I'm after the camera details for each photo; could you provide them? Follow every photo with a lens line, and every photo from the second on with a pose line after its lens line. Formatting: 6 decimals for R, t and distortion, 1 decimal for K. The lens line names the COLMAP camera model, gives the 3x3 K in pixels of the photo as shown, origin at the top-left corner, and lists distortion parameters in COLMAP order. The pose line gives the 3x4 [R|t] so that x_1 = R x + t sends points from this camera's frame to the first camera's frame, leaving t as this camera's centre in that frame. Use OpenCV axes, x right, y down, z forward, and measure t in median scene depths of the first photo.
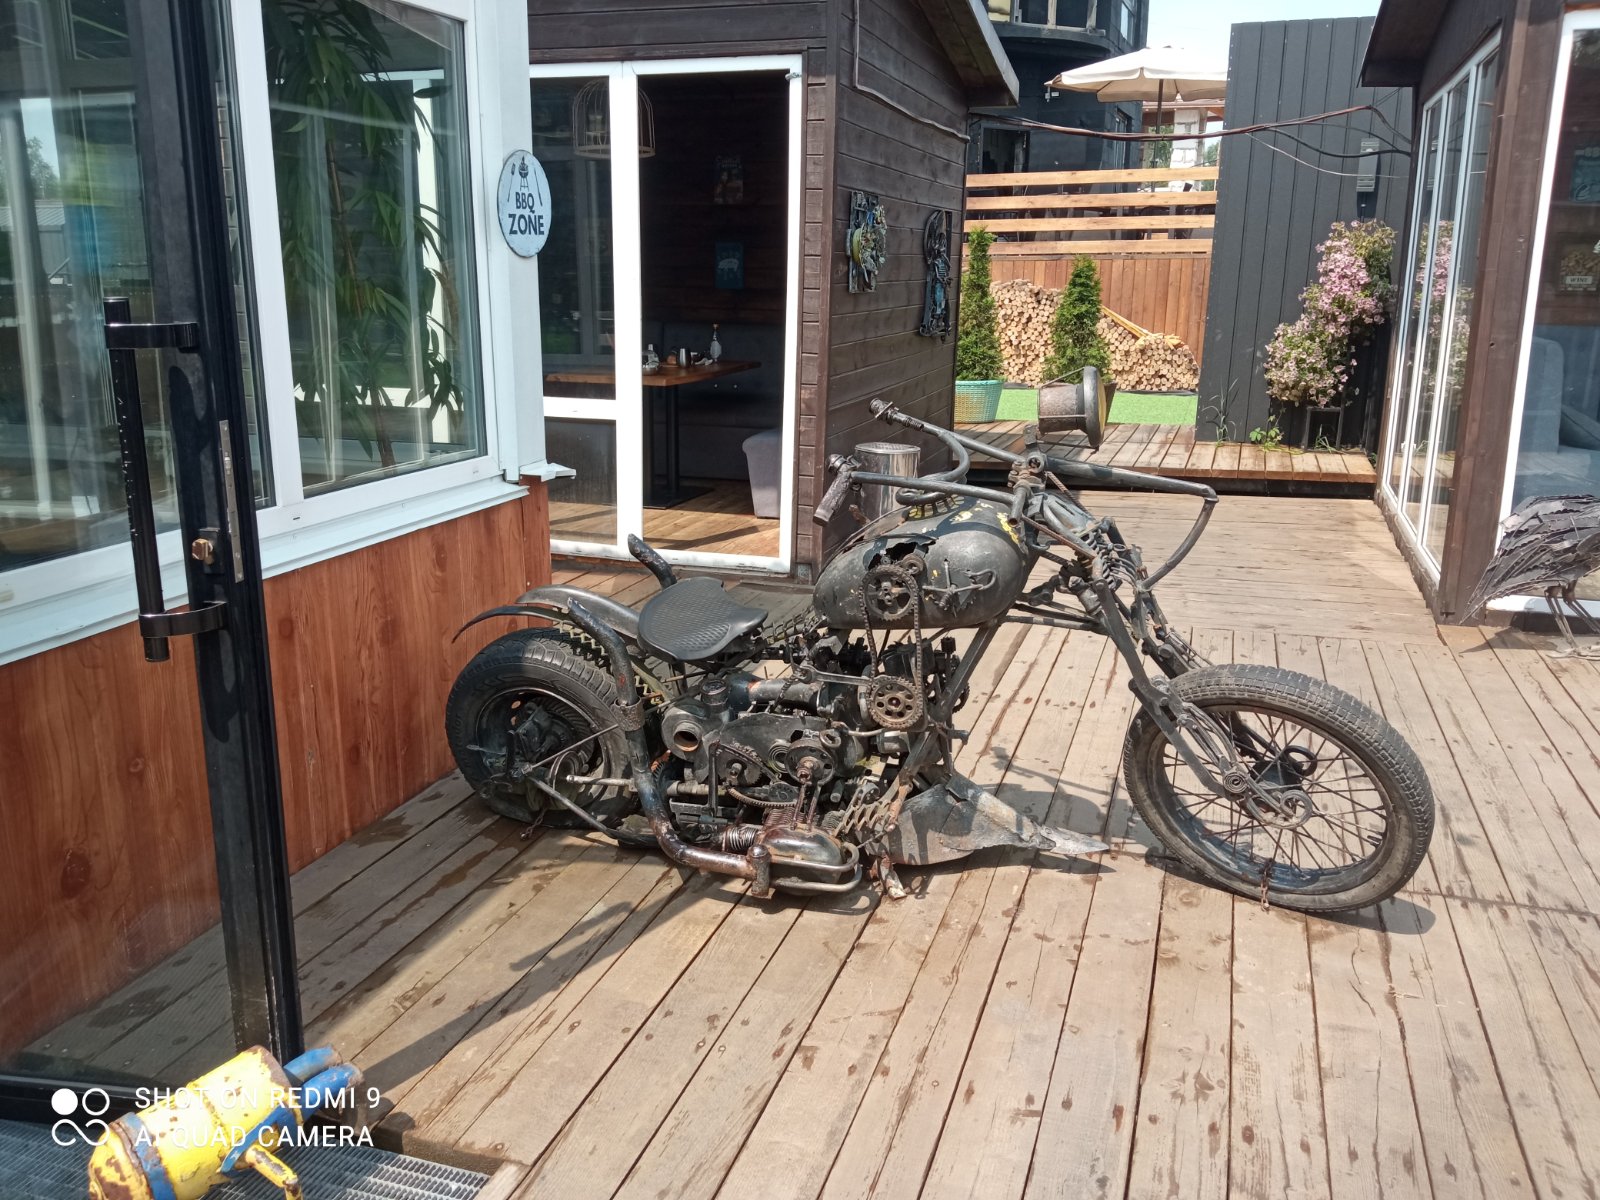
lens RADIAL K [[1288.0, 0, 784.2], [0, 1288.0, 597.8], [0, 0, 1]] dist [0.043882, -0.075339]
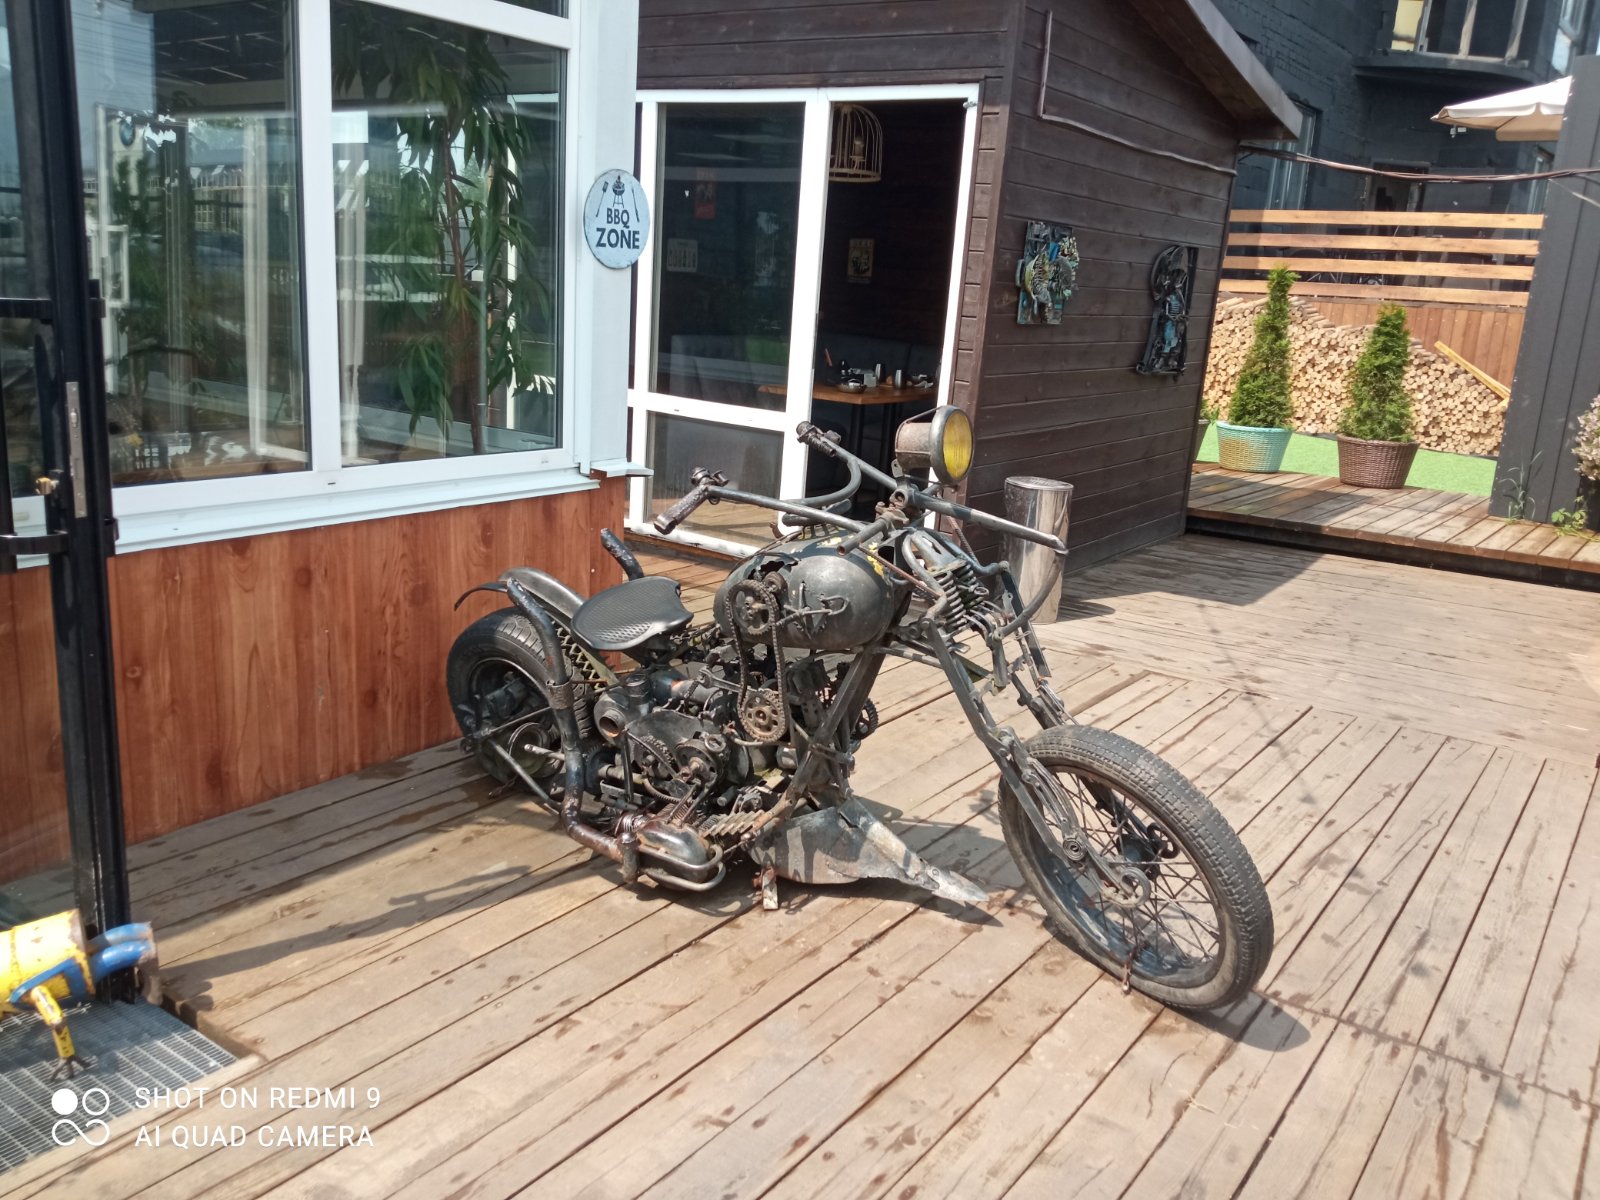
lens RADIAL K [[1288.0, 0, 783.7], [0, 1288.0, 597.5], [0, 0, 1]] dist [0.043882, -0.075339]
pose [[0.954492, 0.122363, -0.271980, 0.326826], [-0.126567, 0.991956, 0.002101, -0.014496], [0.270049, 0.032419, 0.962301, 0.014105]]
